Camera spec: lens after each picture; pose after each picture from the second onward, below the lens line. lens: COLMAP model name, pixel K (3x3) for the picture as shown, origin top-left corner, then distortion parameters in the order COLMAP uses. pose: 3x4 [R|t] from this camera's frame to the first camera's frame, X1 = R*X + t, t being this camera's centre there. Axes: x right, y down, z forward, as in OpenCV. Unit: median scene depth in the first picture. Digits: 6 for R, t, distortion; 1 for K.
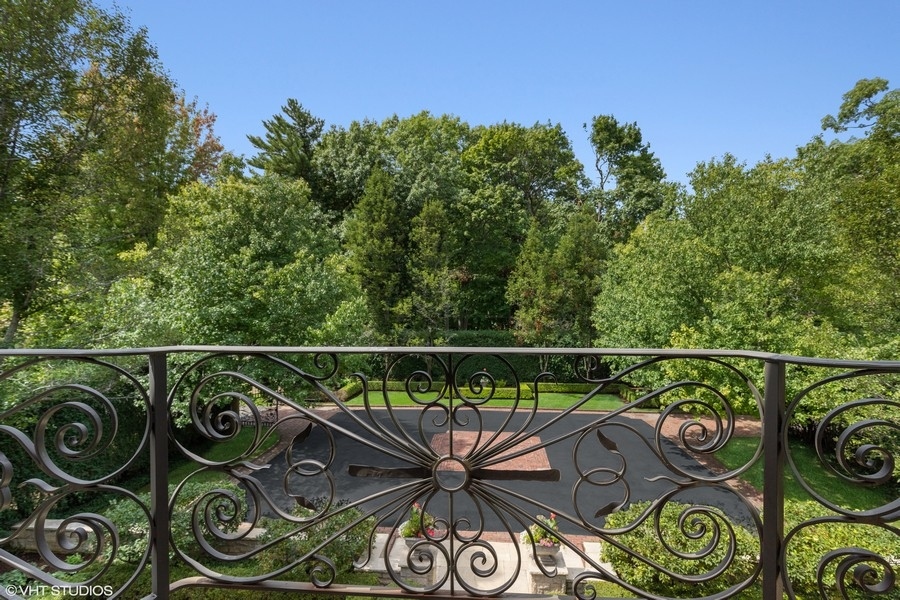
lens RADIAL K [[442.6, 0, 452.5], [0, 442.6, 304.0], [0, 0, 1]] dist [-0.000897, 0.000431]
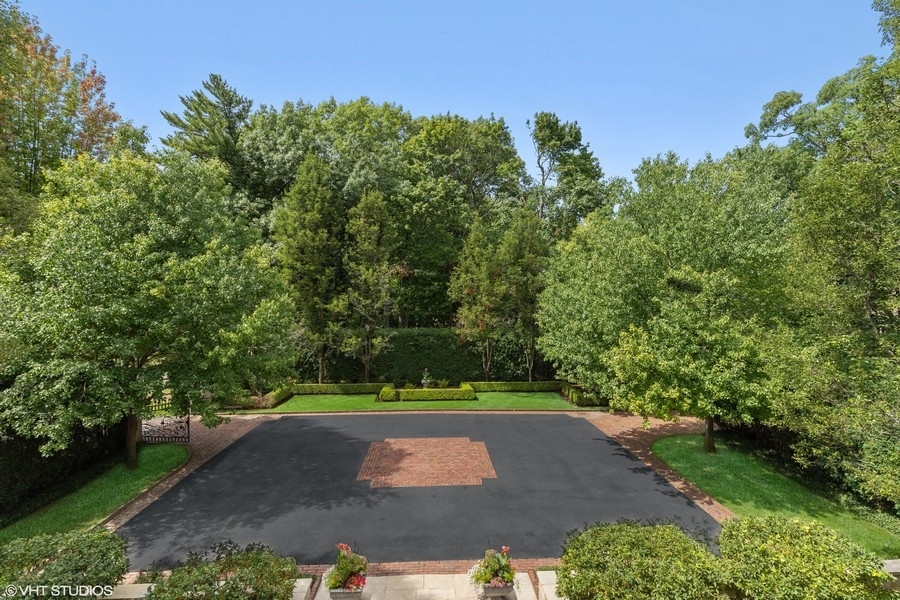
lens RADIAL K [[442.5, 0, 454.9], [0, 442.5, 297.3], [0, 0, 1]] dist [0.000149, -0.000028]
pose [[0.990487, 0.003169, 0.137568, 0.002531], [-0.002580, 0.999987, -0.004464, -0.003622], [-0.137580, 0.004067, 0.990482, 0.045364]]
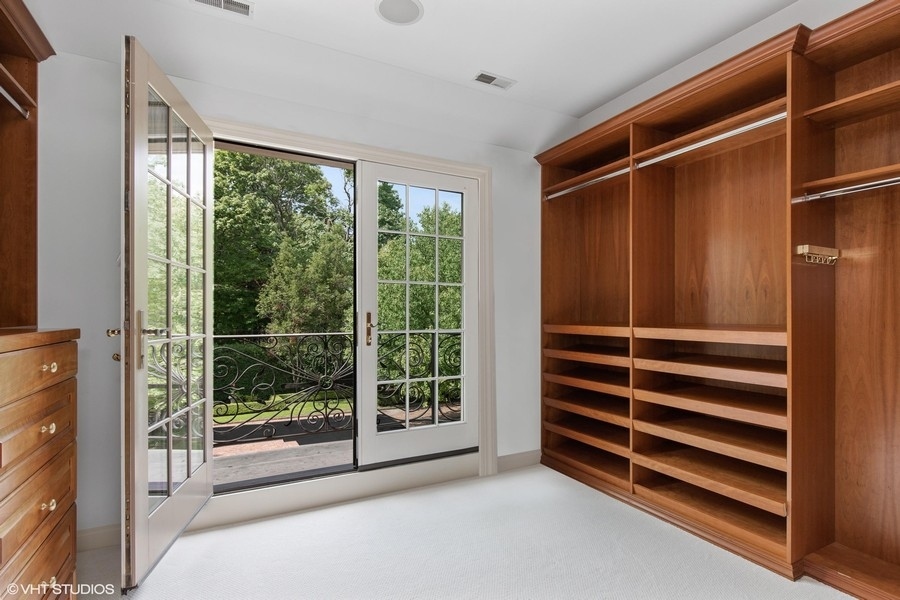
lens RADIAL K [[444.6, 0, 452.2], [0, 444.6, 318.2], [0, 0, 1]] dist [-0.000432, -0.000082]
pose [[0.847979, -0.005521, 0.530001, -0.036589], [0.003787, 0.999983, 0.004358, 0.000380], [-0.530016, -0.001688, 0.847986, -0.076392]]
